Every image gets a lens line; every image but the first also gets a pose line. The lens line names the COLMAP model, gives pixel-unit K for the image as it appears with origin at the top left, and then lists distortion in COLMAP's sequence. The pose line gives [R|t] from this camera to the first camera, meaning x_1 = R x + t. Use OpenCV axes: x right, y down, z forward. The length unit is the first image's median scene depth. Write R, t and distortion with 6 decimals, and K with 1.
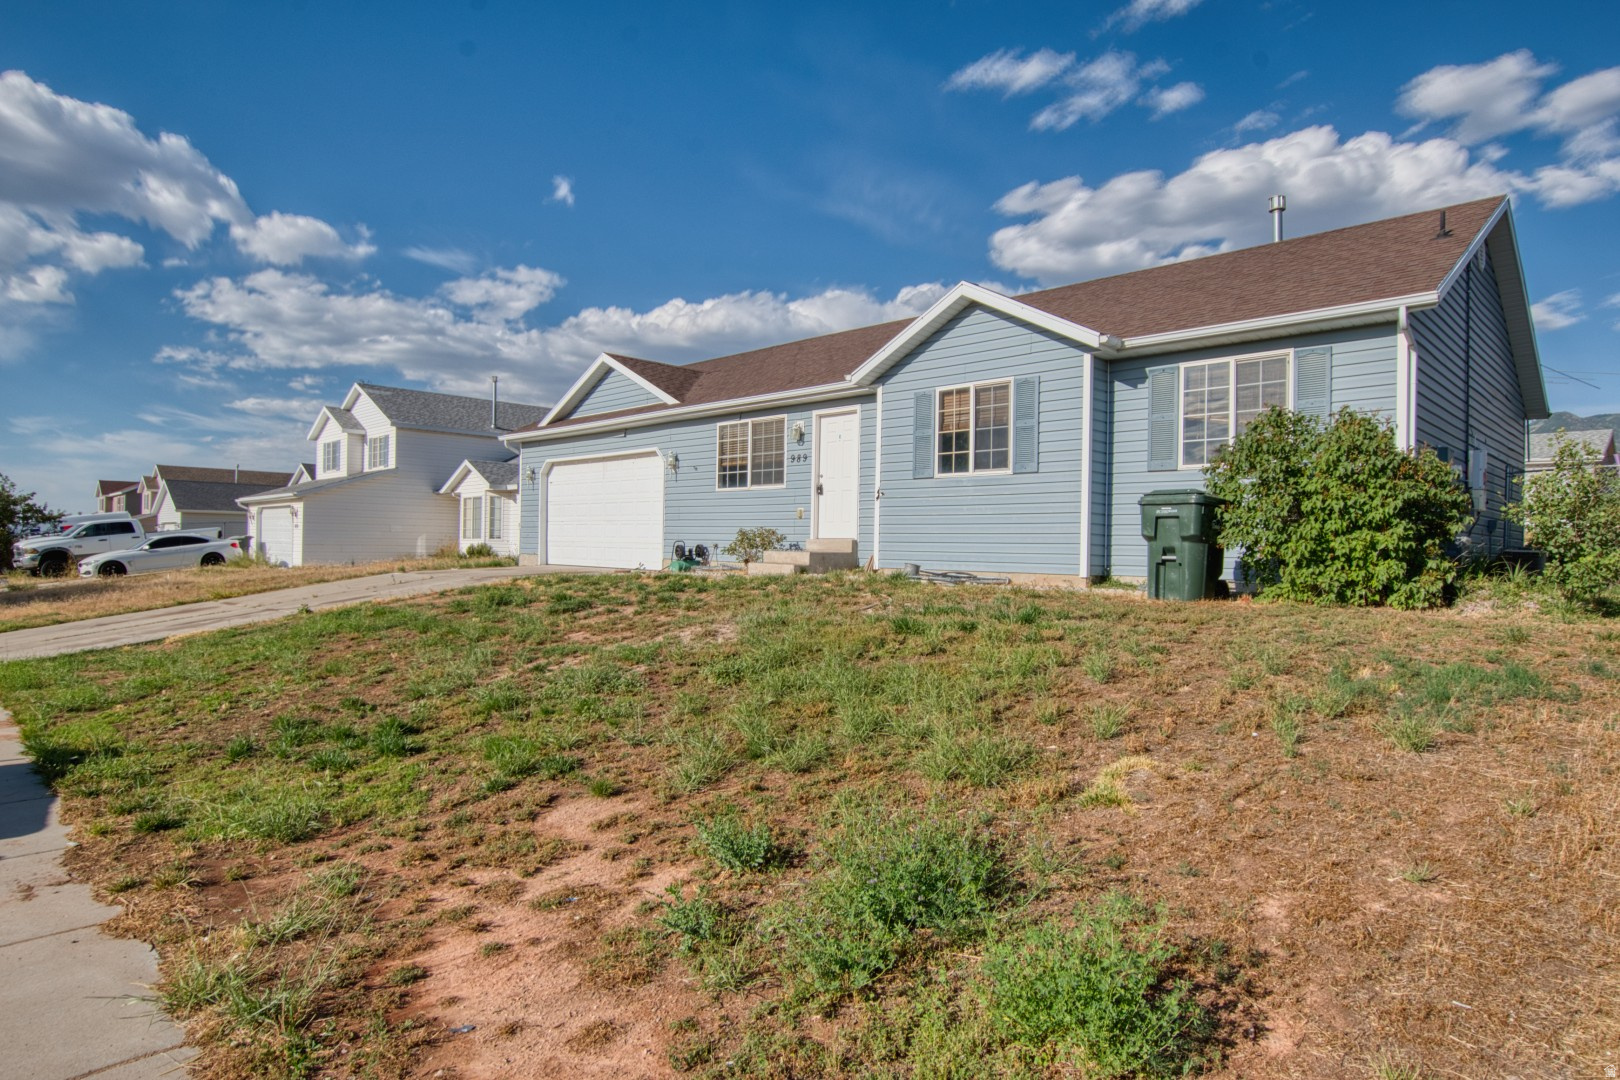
lens RADIAL K [[906.5, 0, 809.0], [0, 906.5, 538.2], [0, 0, 1]] dist [0.039069, 0.000702]
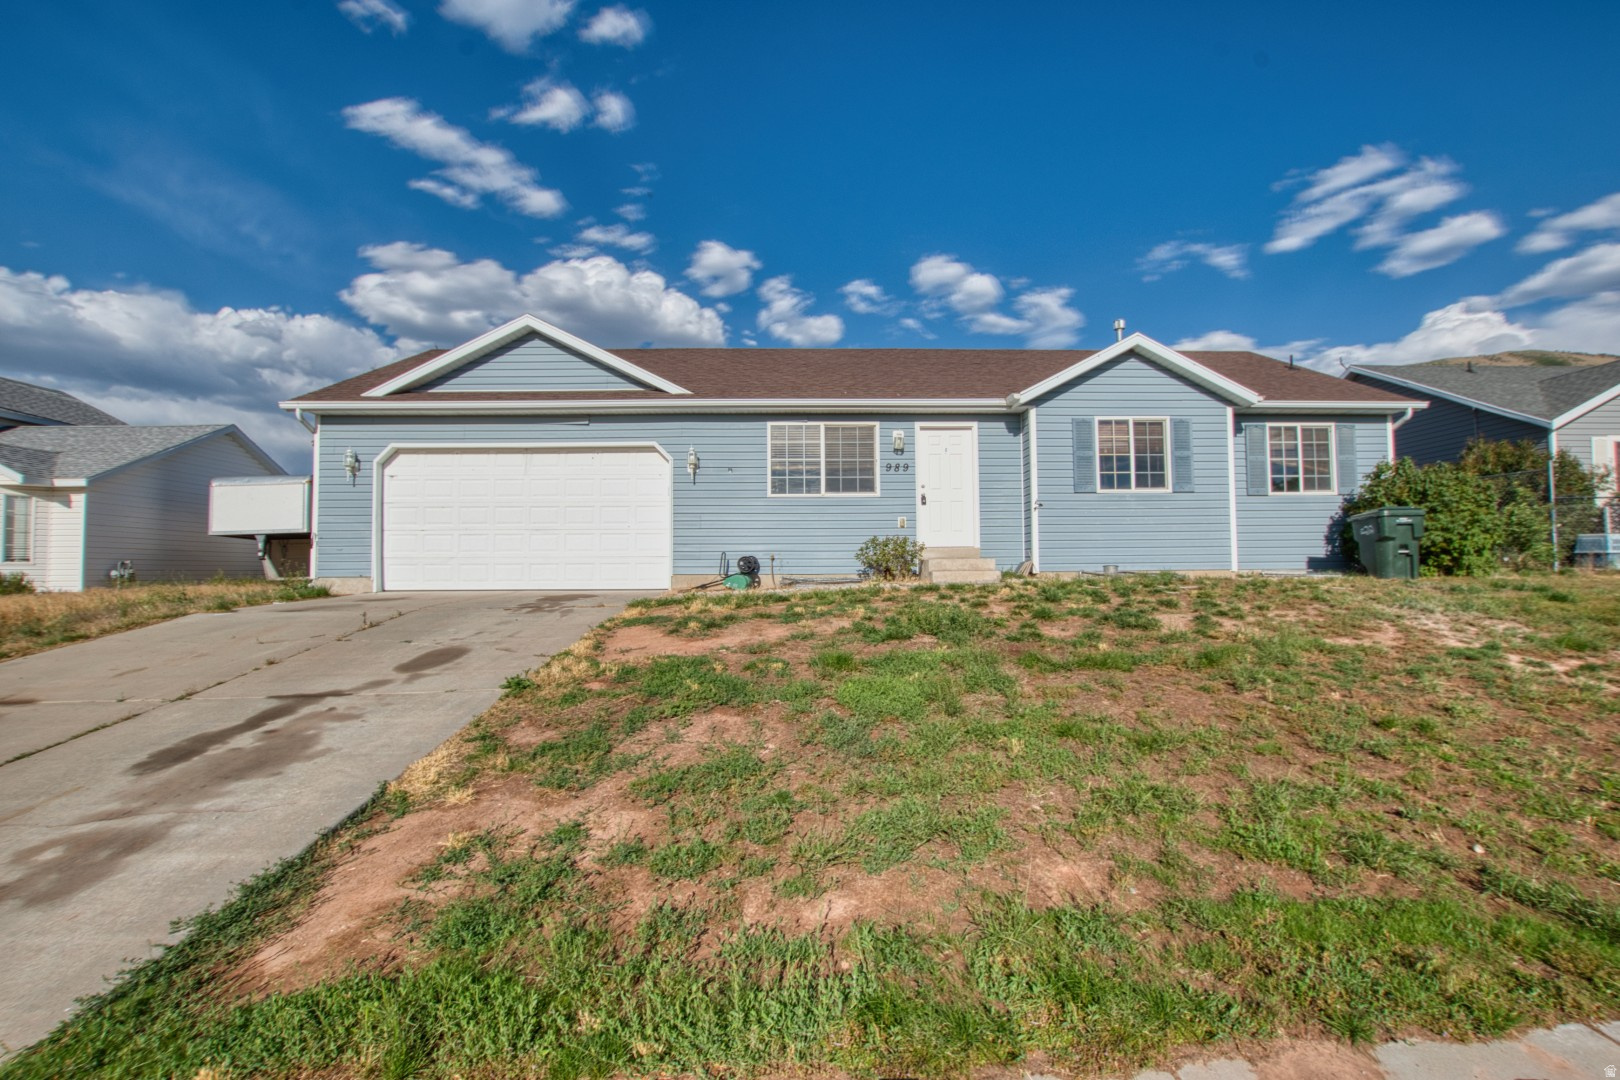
lens RADIAL K [[774.8, 0, 809.5], [0, 774.8, 541.0], [0, 0, 1]] dist [-0.012007, 0.000600]
pose [[0.678591, 0.012000, 0.734418, -0.715386], [0.015410, 0.999414, -0.030569, 0.017446], [-0.734355, 0.032061, 0.678008, 0.505226]]
